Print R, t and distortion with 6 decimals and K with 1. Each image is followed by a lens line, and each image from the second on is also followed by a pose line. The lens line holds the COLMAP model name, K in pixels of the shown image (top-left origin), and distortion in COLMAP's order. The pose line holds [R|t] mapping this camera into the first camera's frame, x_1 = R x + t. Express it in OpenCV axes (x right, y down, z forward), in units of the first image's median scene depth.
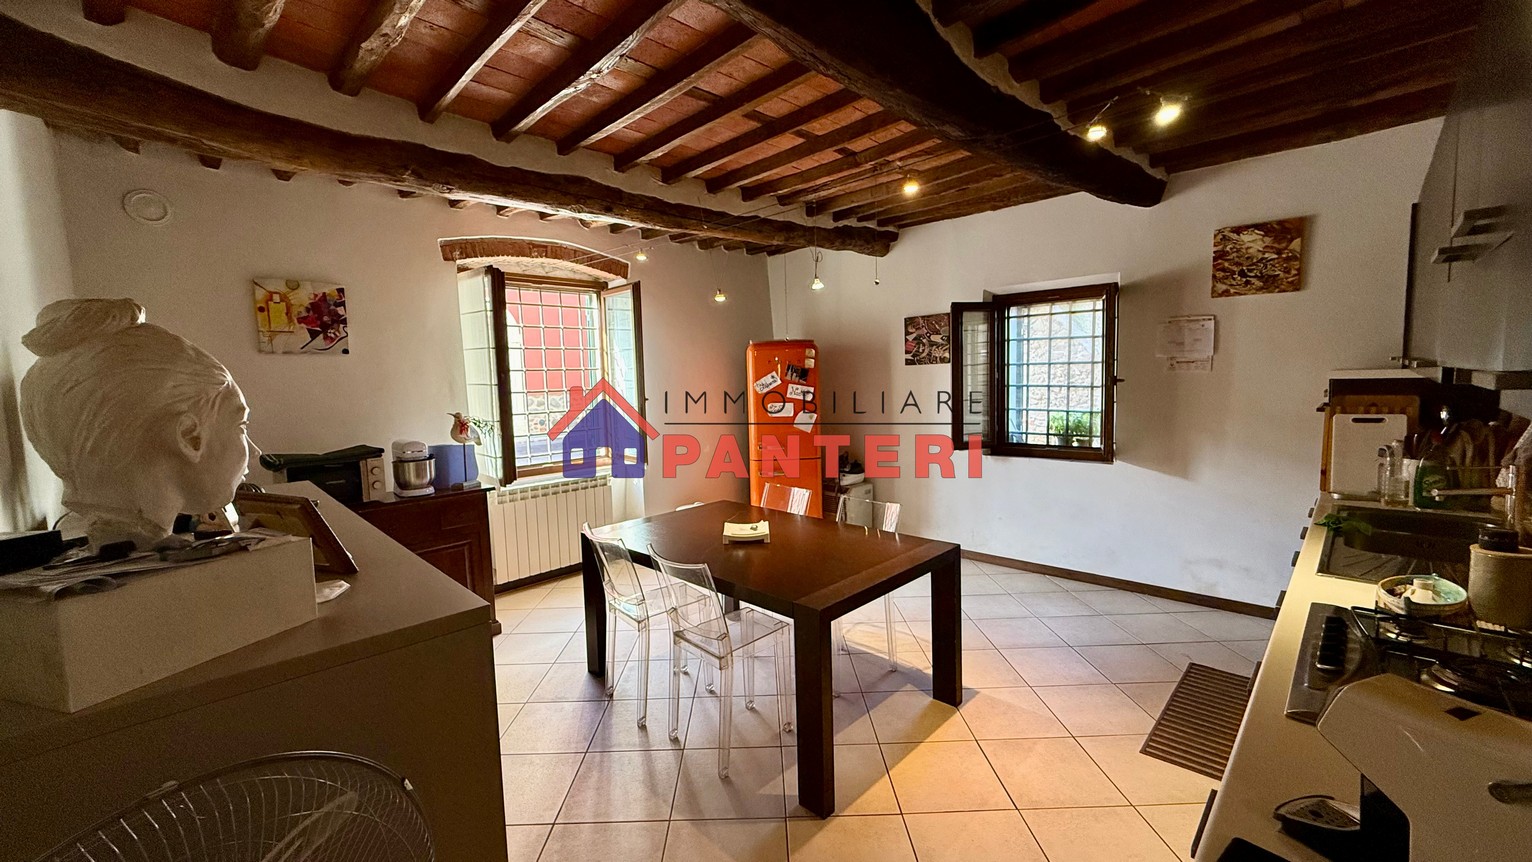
lens RADIAL K [[610.6, 0, 759.6], [0, 610.6, 431.1], [0, 0, 1]] dist [0.001891, -0.000516]
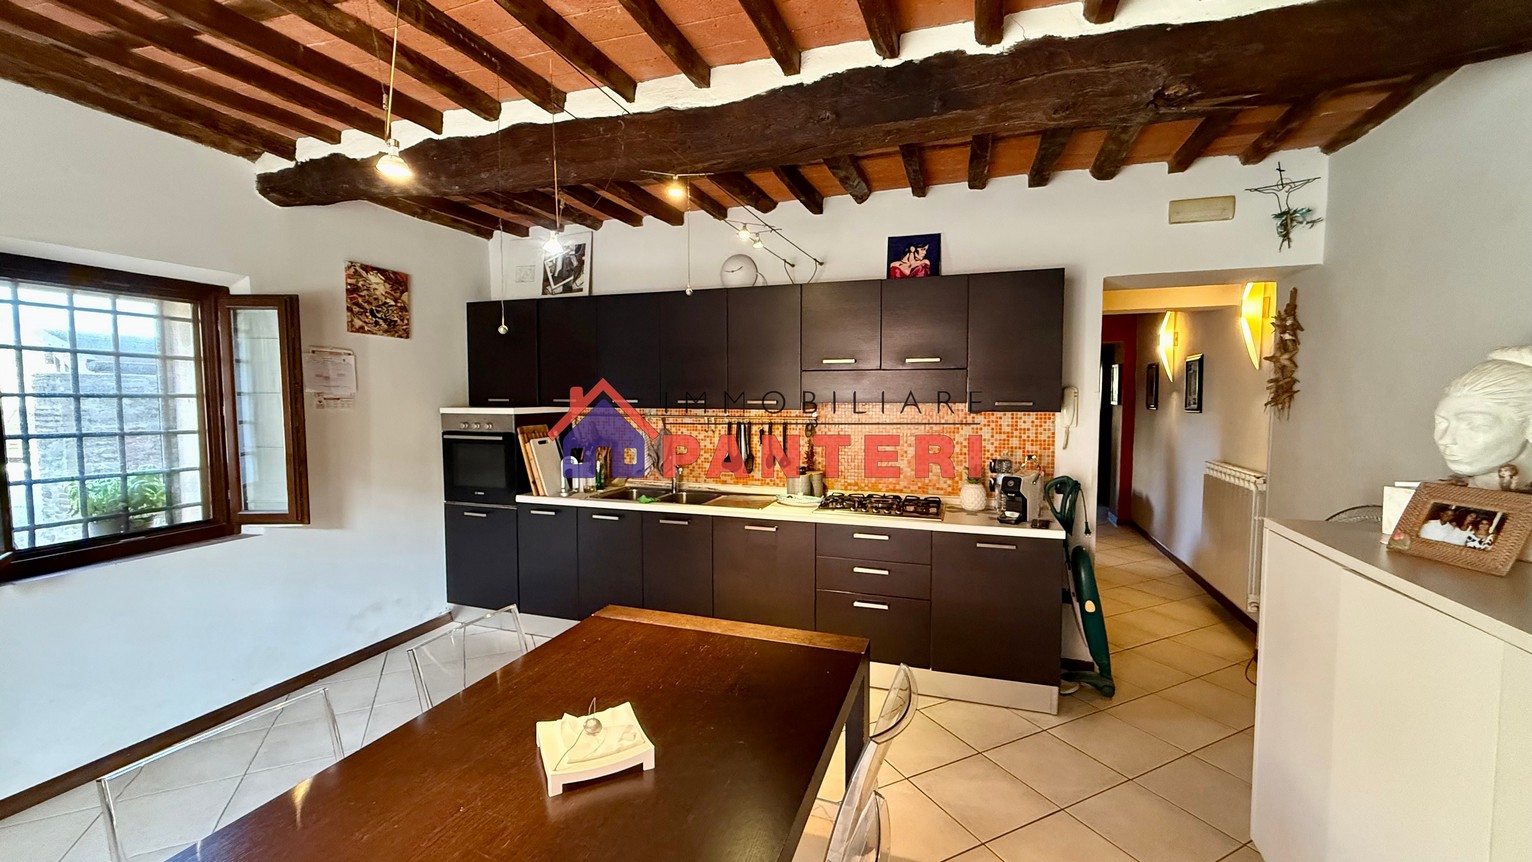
lens RADIAL K [[610.6, 0, 760.5], [0, 610.6, 431.0], [0, 0, 1]] dist [0.001891, -0.000516]
pose [[-0.435617, -0.021944, 0.899865, -0.418123], [0.097153, 0.992717, 0.071239, -0.076673], [-0.894874, 0.118457, -0.430312, 0.919253]]
